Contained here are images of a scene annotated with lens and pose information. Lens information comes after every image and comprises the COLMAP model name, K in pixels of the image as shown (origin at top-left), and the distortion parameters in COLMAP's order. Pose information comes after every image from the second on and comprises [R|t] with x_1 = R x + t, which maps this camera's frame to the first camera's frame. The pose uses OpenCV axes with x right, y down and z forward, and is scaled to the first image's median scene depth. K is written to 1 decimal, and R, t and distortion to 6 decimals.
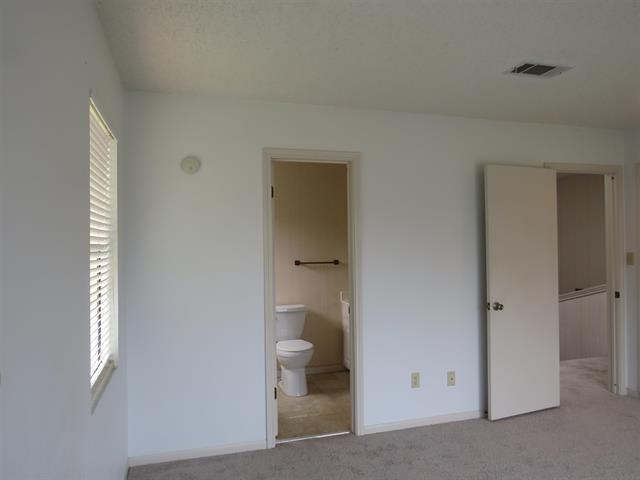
lens RADIAL K [[454.3, 0, 319.8], [0, 454.3, 239.4], [0, 0, 1]] dist [-0.002215, -0.001128]
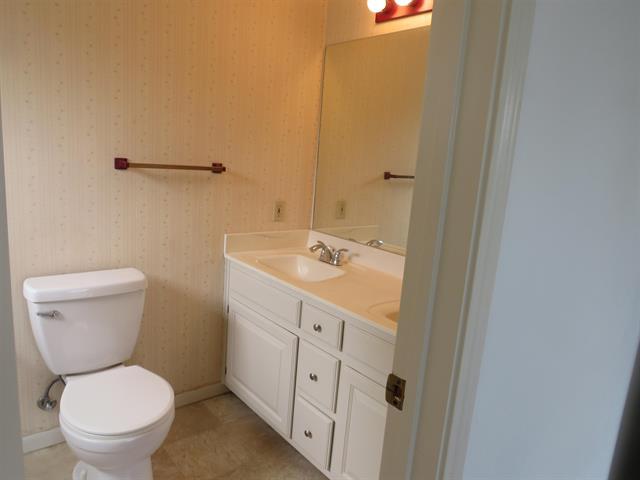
lens RADIAL K [[454.3, 0, 321.1], [0, 454.3, 241.8], [0, 0, 1]] dist [-0.002215, -0.001128]
pose [[0.921287, 0.001401, 0.388880, -0.042190], [-0.081708, 0.978369, 0.190049, 0.029283], [-0.380202, -0.206864, 0.901473, 0.567956]]
